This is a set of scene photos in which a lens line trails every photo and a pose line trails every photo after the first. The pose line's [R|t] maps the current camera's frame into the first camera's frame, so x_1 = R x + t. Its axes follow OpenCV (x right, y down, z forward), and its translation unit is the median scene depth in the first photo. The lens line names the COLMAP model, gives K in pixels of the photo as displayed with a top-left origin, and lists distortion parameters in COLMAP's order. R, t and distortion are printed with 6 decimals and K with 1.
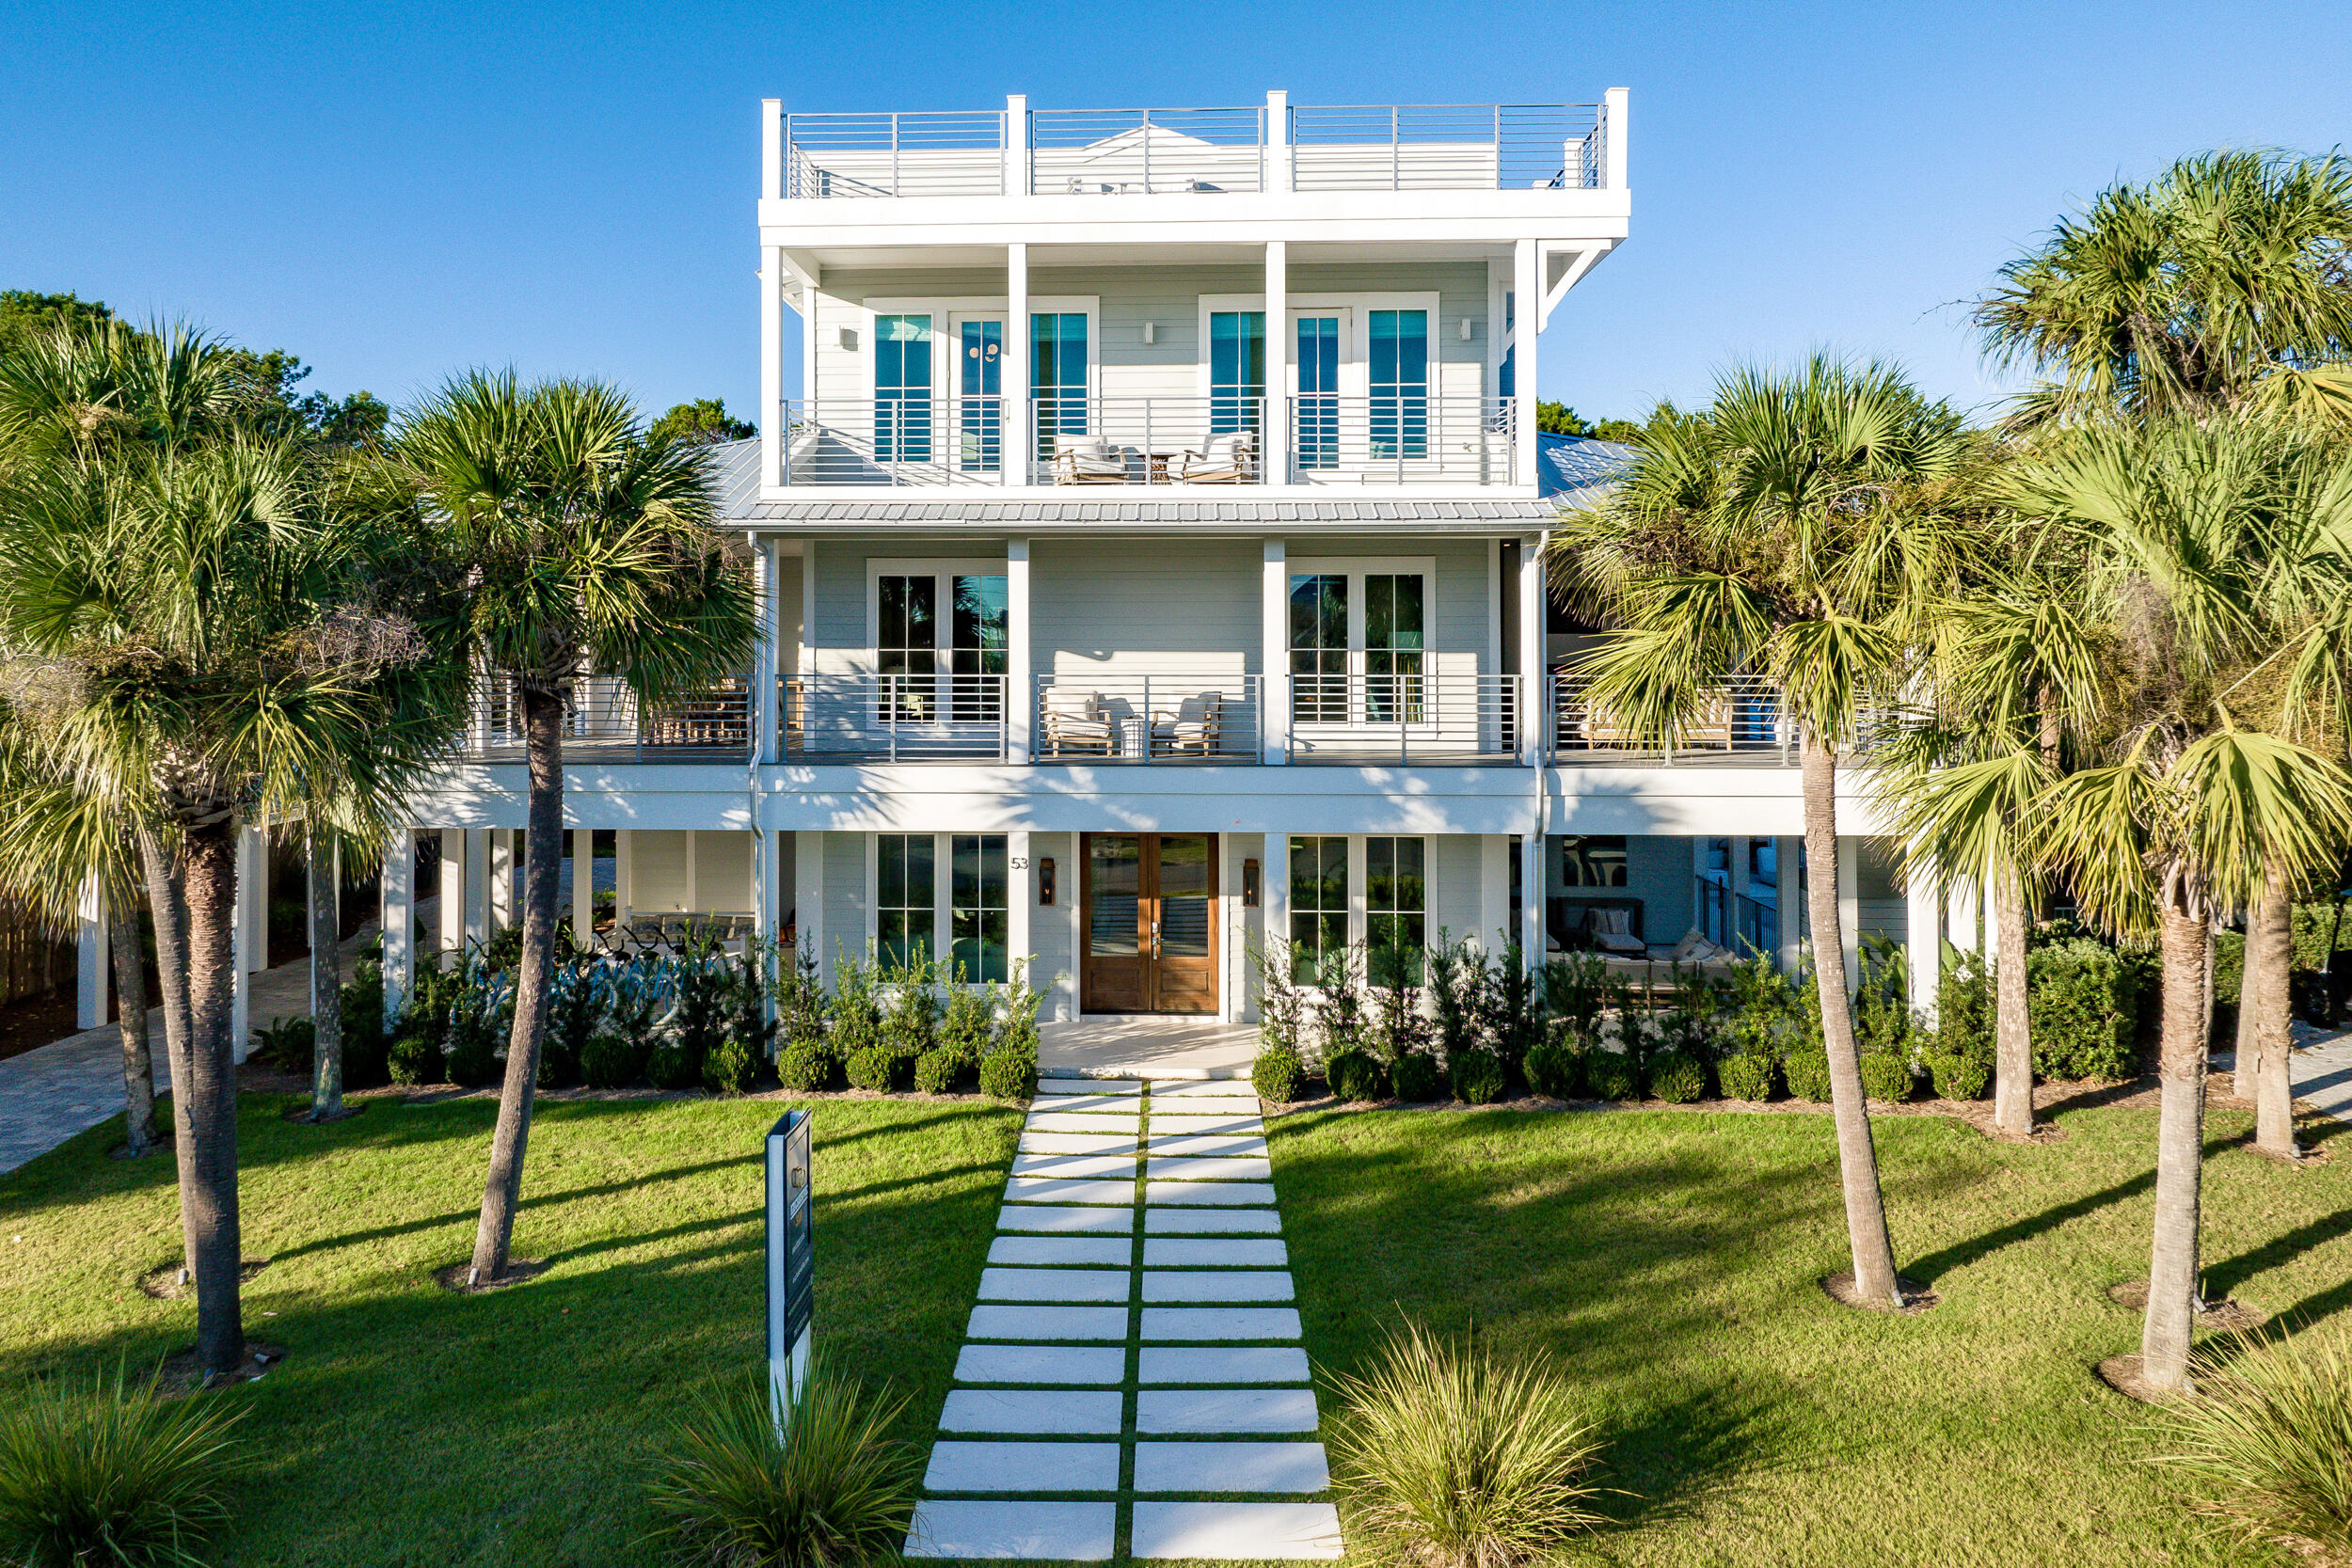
lens RADIAL K [[1561.4, 0, 1091.1], [0, 1561.4, 783.4], [0, 0, 1]] dist [0.000459, 0.000151]
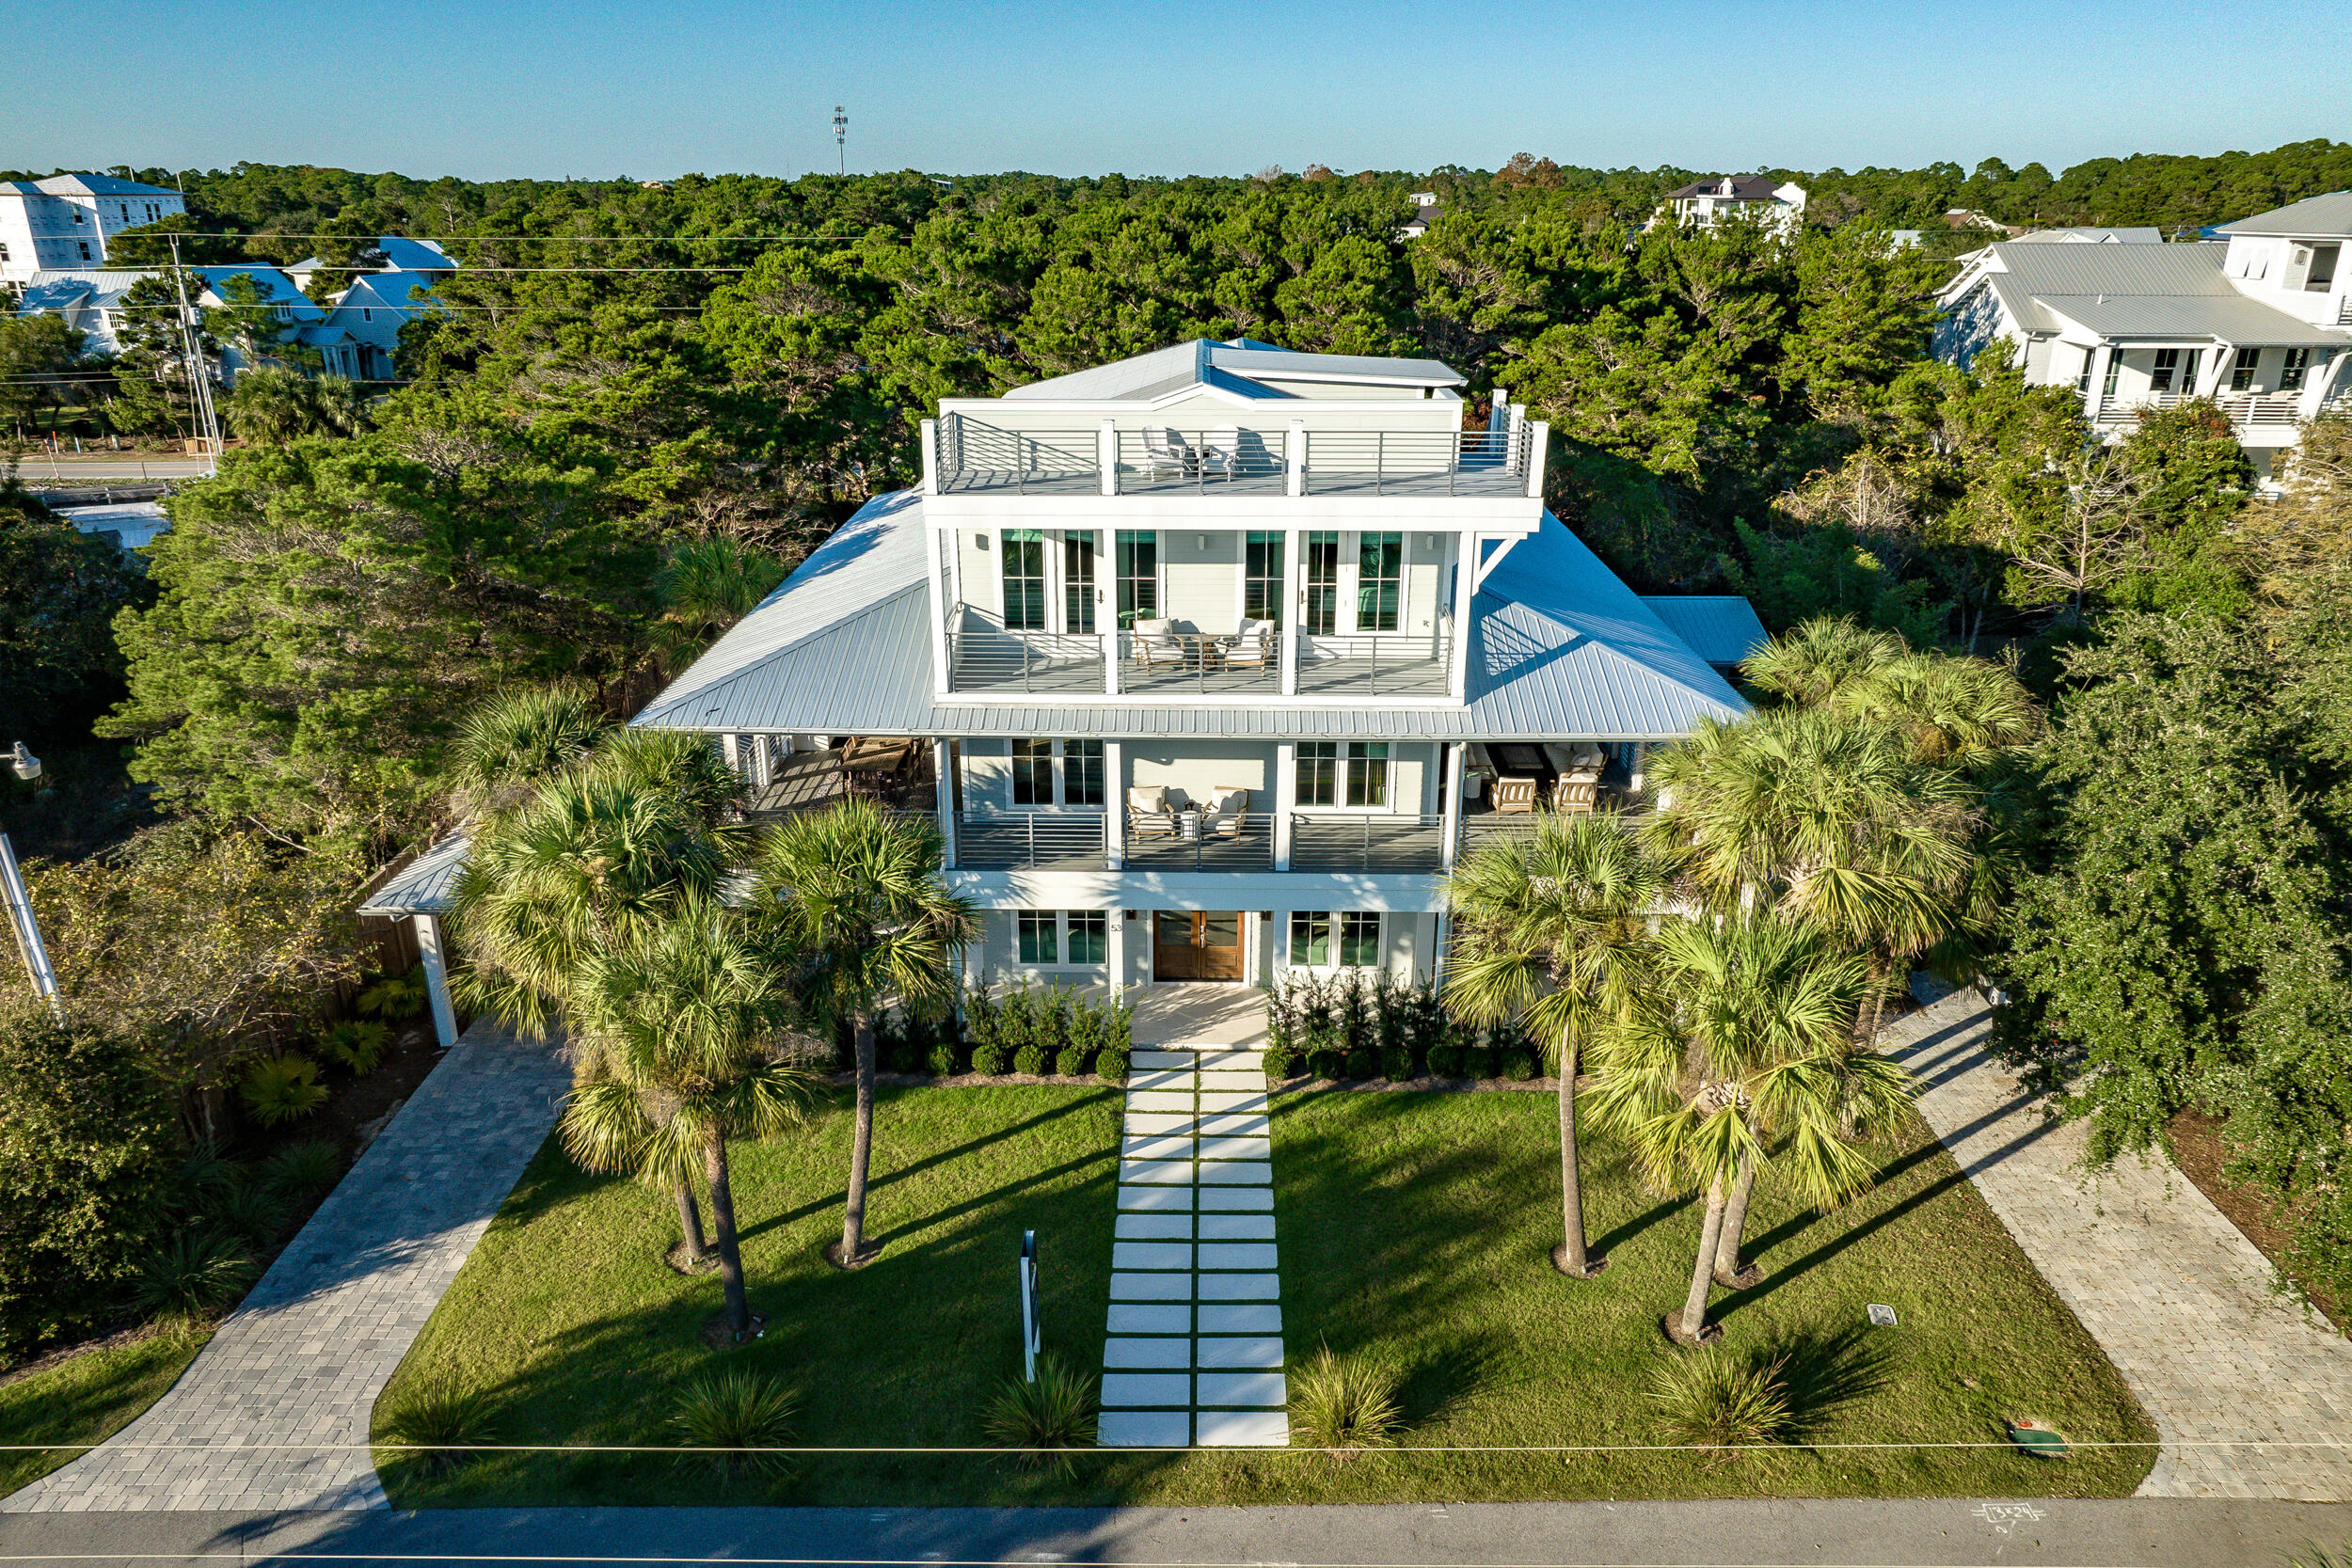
lens RADIAL K [[1595.0, 0, 1171.7], [0, 1595.0, 815.1], [0, 0, 1]] dist [-0.000389, -0.003772]
pose [[0.999547, -0.009965, 0.028402, -0.036366], [-0.001228, 0.929326, 0.369258, -0.674798], [-0.030075, -0.369126, 0.928893, -0.456146]]
